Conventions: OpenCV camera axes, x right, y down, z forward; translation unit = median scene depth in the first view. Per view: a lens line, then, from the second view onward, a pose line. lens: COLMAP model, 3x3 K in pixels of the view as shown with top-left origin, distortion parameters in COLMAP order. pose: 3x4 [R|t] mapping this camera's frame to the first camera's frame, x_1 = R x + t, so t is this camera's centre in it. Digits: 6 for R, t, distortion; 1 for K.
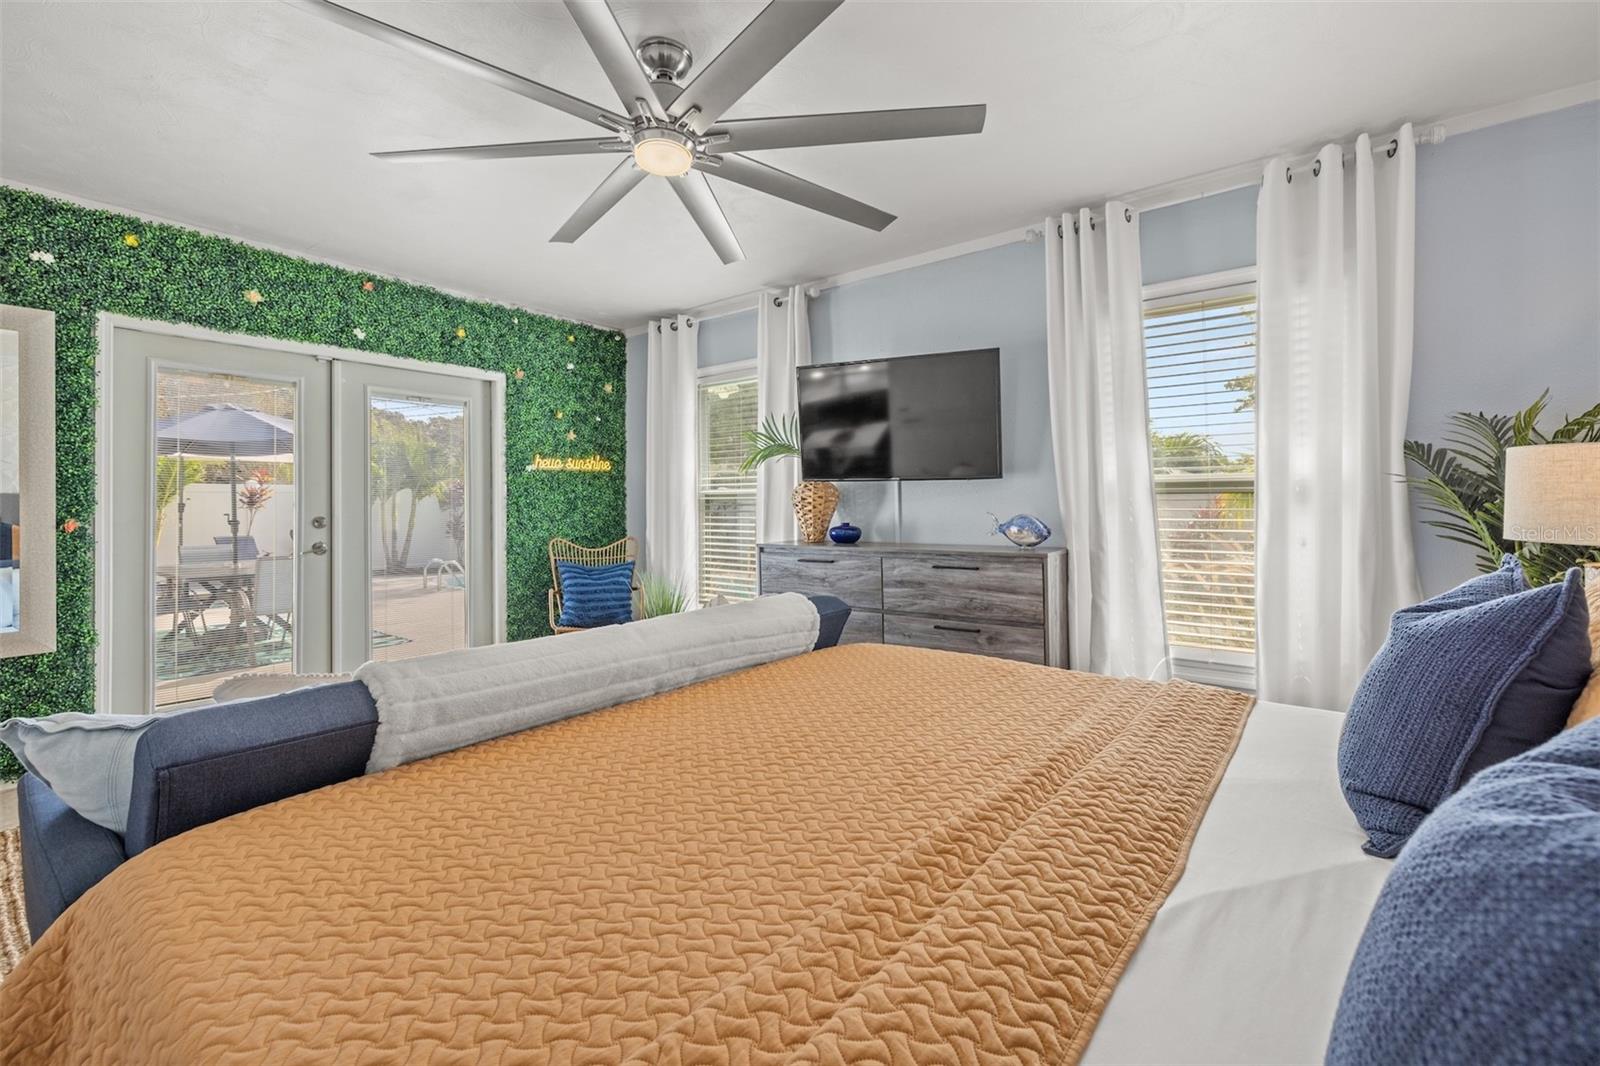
lens RADIAL K [[683.1, 0, 799.4], [0, 683.1, 496.9], [0, 0, 1]] dist [-0.000419, -0.000027]
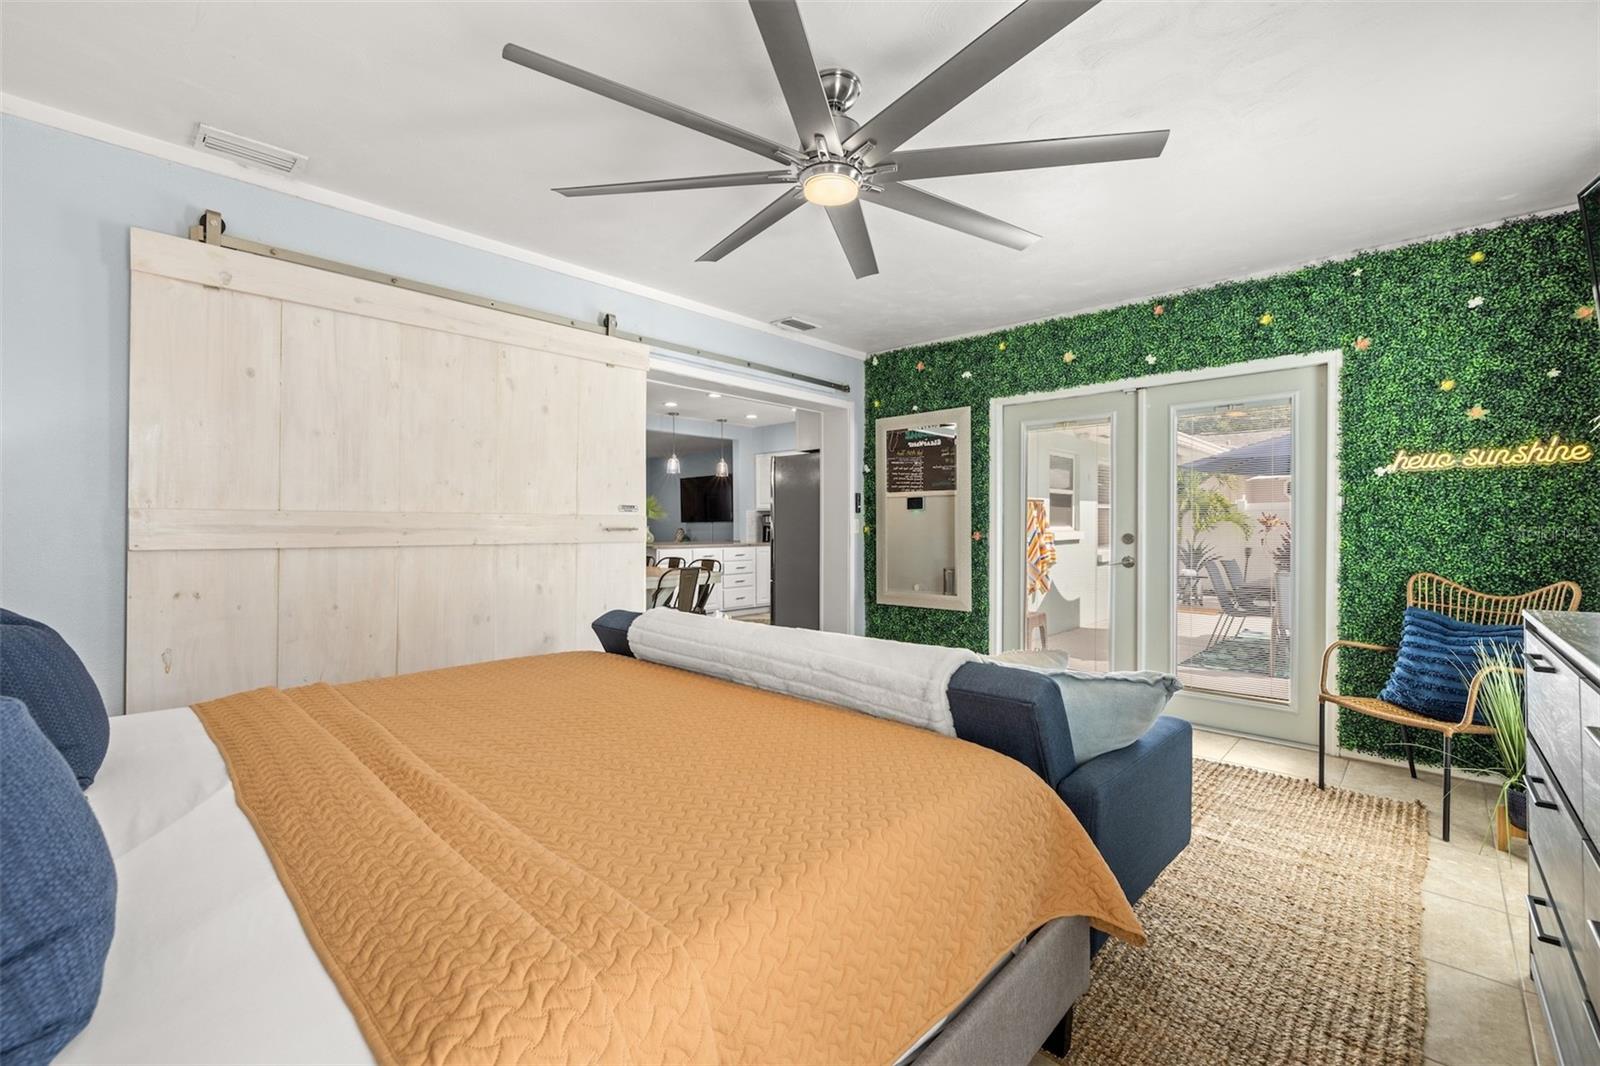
lens RADIAL K [[675.1, 0, 795.7], [0, 675.1, 527.4], [0, 0, 1]] dist [-0.001491, -0.000233]
pose [[-0.092015, 0.006721, -0.995735, 0.427237], [0.013062, 0.999899, 0.005542, 0.005341], [0.995672, -0.012497, -0.092094, 0.541328]]
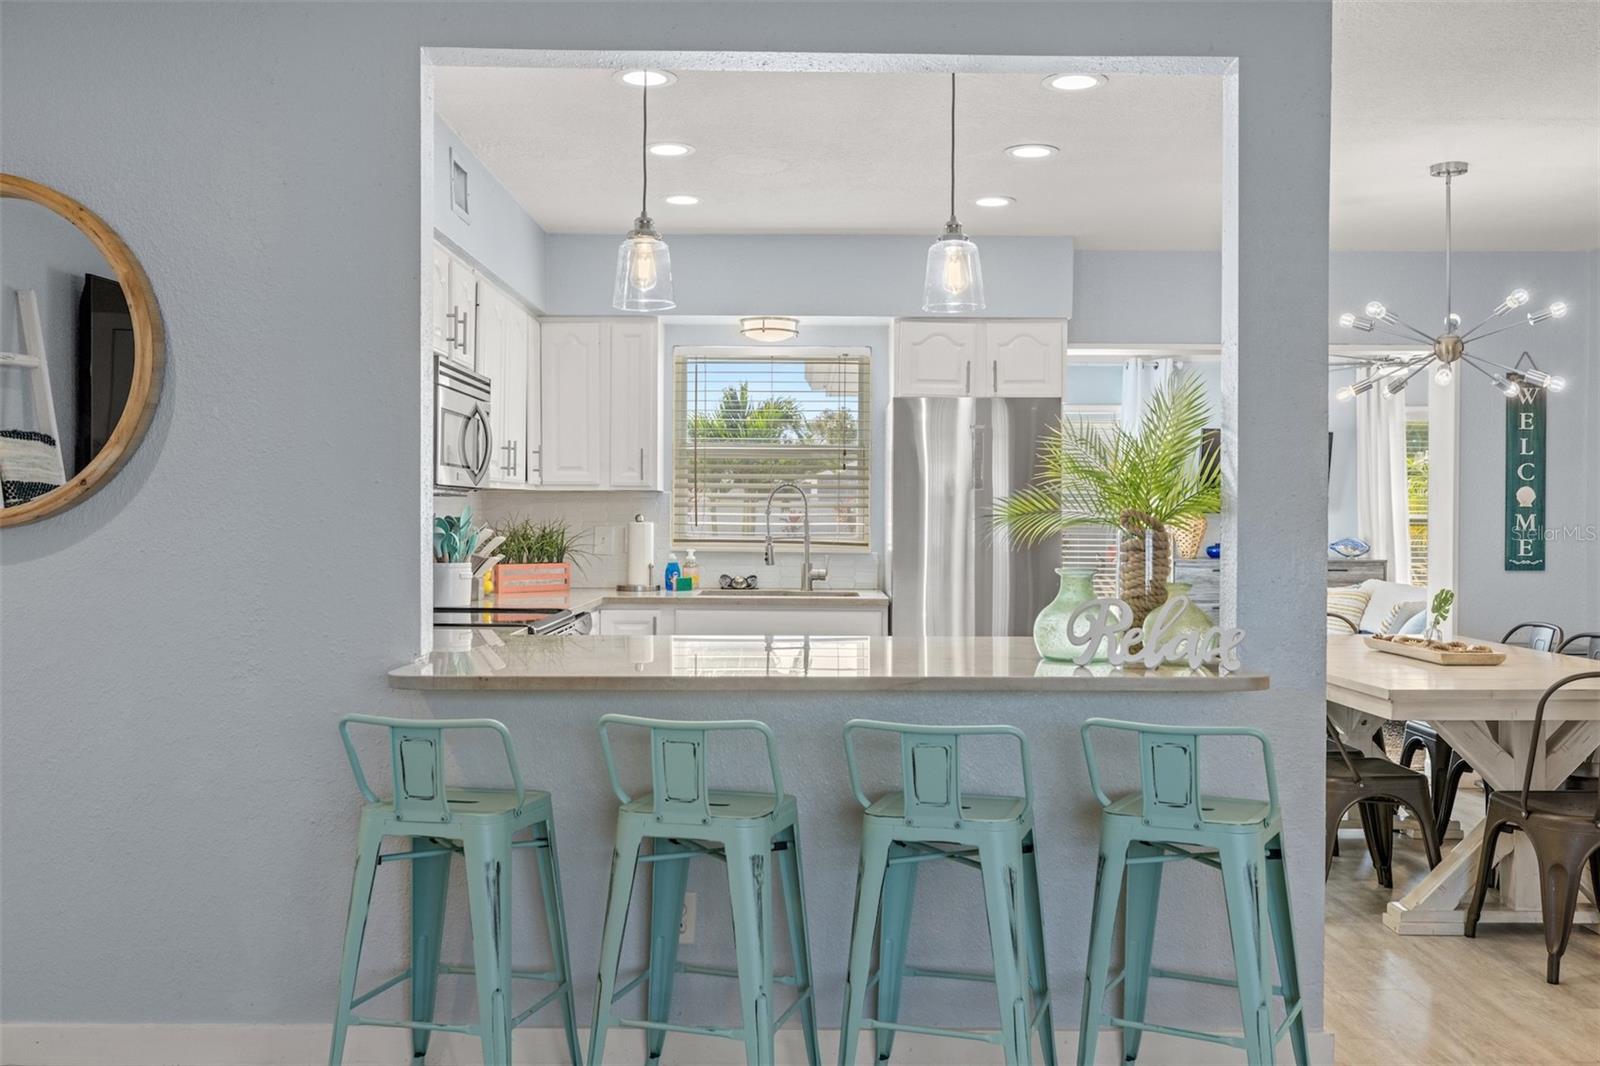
lens RADIAL K [[1418.5, 0, 799.2], [0, 1418.5, 515.4], [0, 0, 1]] dist [0.002993, 0.004621]
pose [[0.784118, 0.005949, 0.620583, -2.278373], [-0.016481, 0.999801, 0.011241, -0.035287], [-0.620393, -0.019042, 0.784060, -0.683228]]
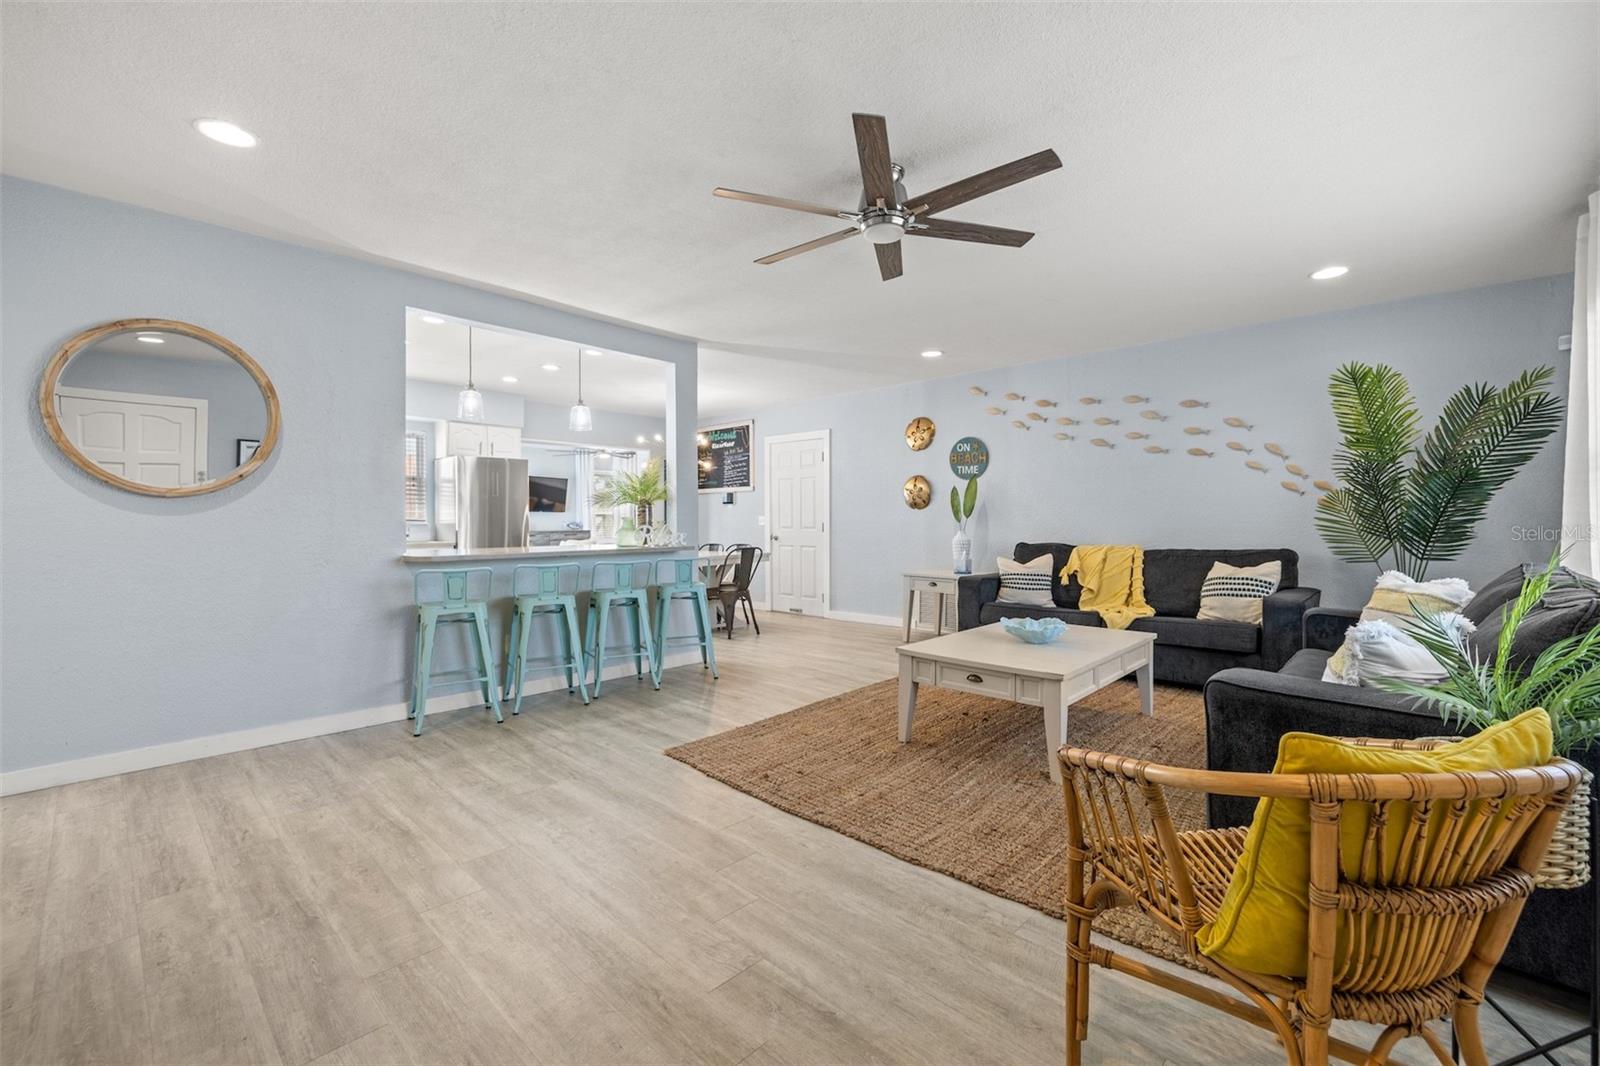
lens RADIAL K [[675.1, 0, 795.7], [0, 675.1, 527.4], [0, 0, 1]] dist [-0.001491, -0.000233]
pose [[0.096046, -0.007087, 0.995352, -2.851021], [-0.013266, 0.999877, 0.008399, 0.008600], [-0.995288, -0.014011, 0.095940, -0.549936]]
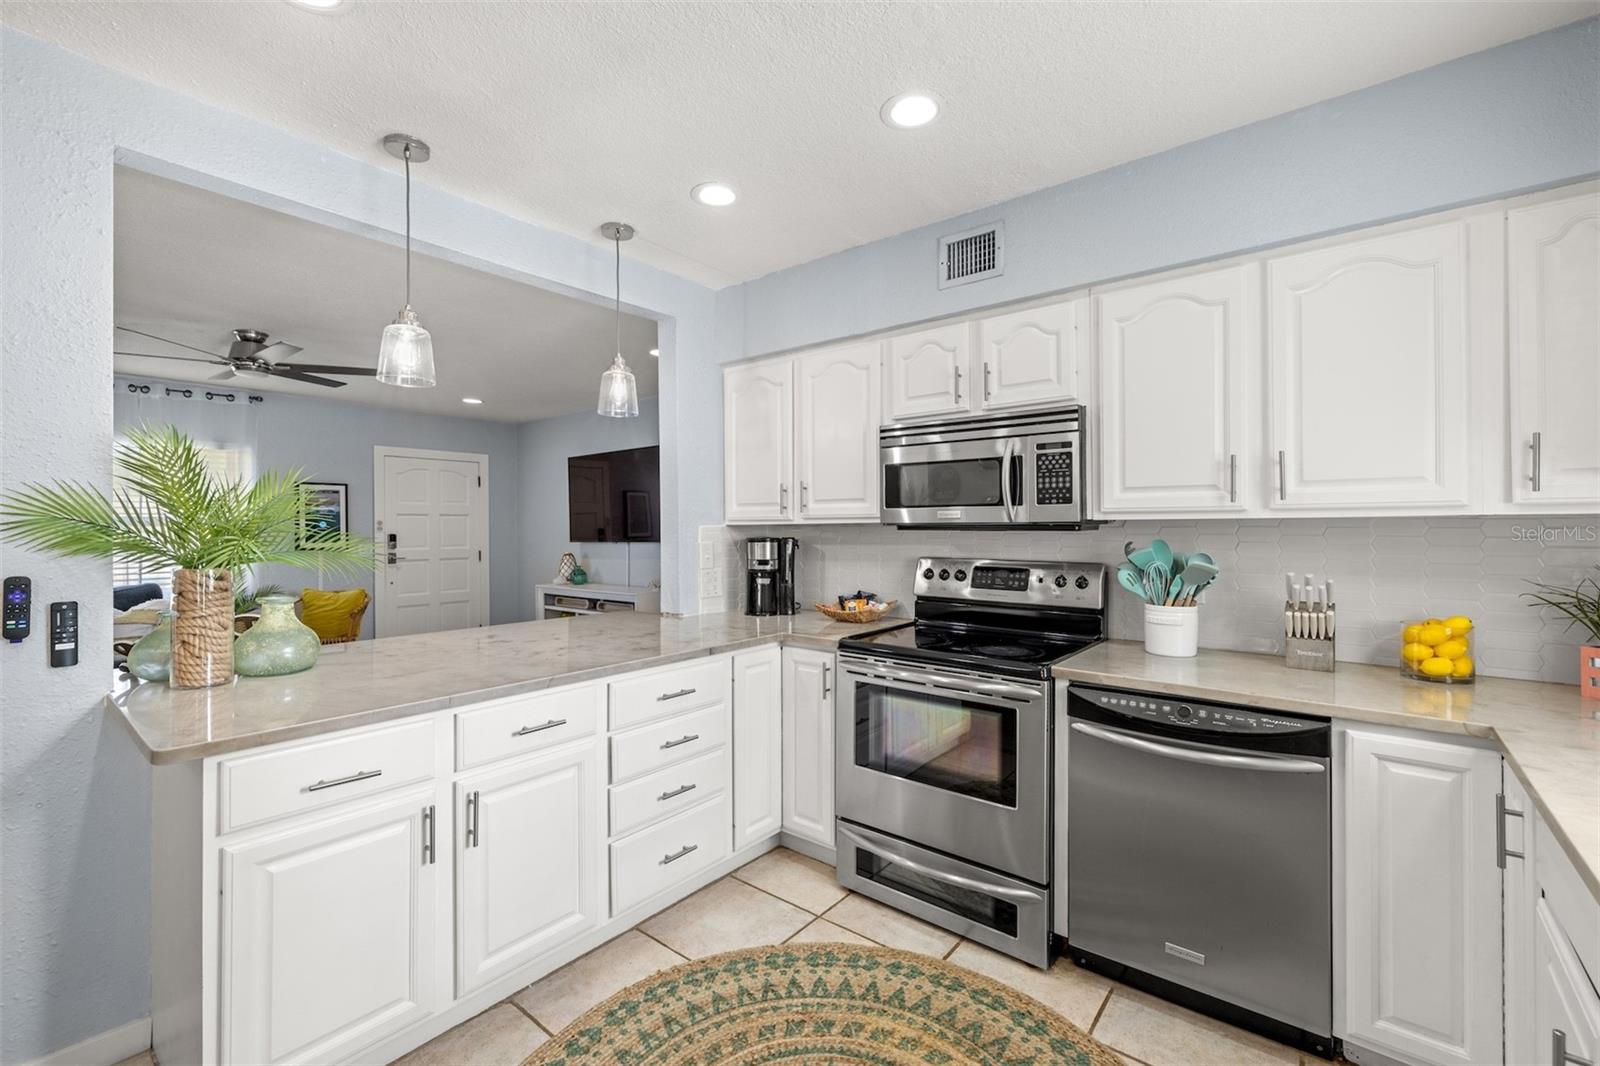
lens RADIAL K [[685.7, 0, 797.5], [0, 685.7, 523.4], [0, 0, 1]] dist [0.001192, 0.000069]
pose [[-0.016864, -0.000763, -0.999857, -1.103457], [0.018124, 0.999835, -0.001069, -0.043610], [0.999694, -0.018139, -0.016848, 0.282766]]
